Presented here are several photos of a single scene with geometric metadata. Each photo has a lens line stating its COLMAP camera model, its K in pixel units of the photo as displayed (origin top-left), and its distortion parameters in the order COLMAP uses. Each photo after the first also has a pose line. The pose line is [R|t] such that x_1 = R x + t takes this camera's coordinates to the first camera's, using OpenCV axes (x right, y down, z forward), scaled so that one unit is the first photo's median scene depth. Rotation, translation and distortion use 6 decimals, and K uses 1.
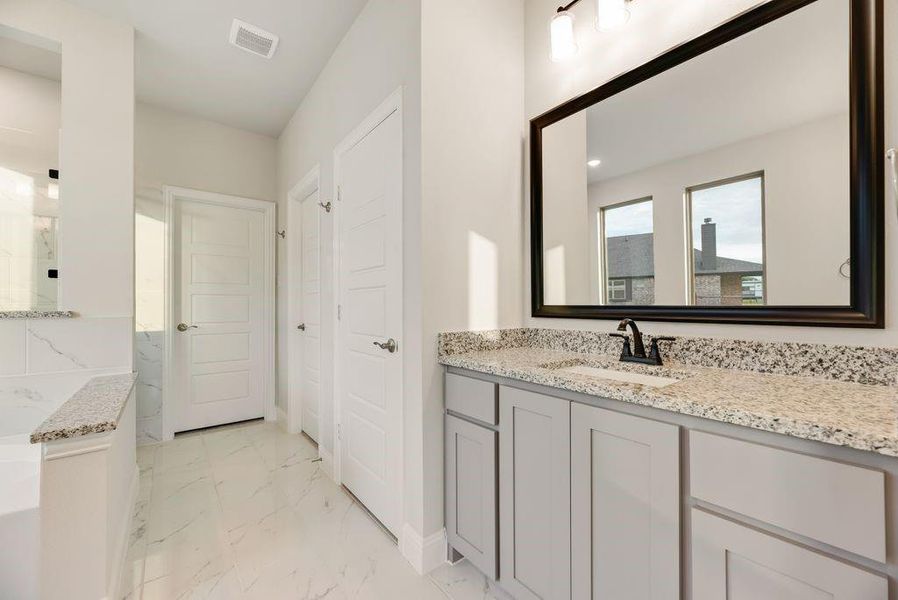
lens RADIAL K [[361.5, 0, 449.1], [0, 361.5, 303.7], [0, 0, 1]] dist [0.001342, -0.000035]
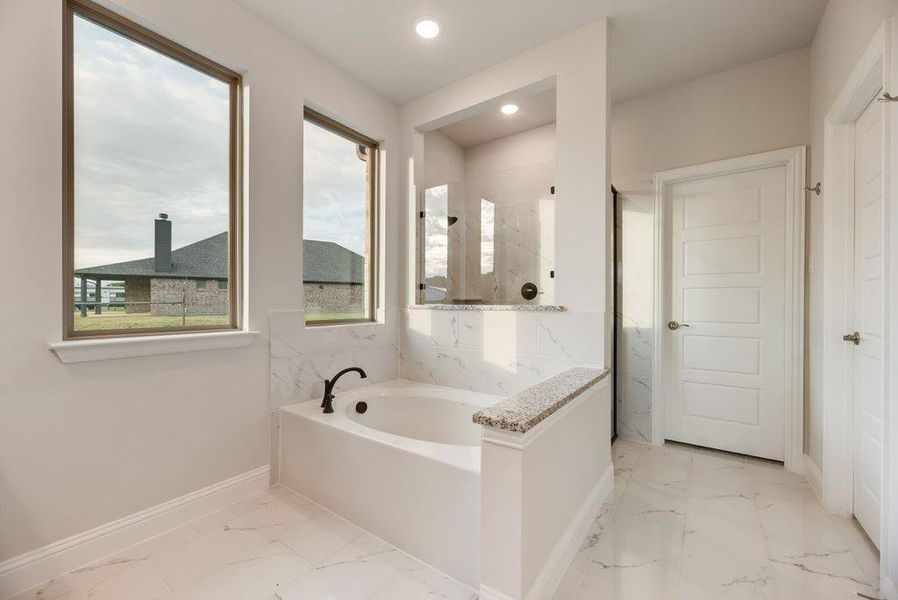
lens RADIAL K [[361.5, 0, 449.1], [0, 361.5, 303.7], [0, 0, 1]] dist [0.001342, -0.000035]
pose [[0.279526, 0.006119, -0.960119, -0.037813], [0.005400, 0.999954, 0.007945, 0.001766], [0.960123, -0.007405, 0.279480, 0.267373]]
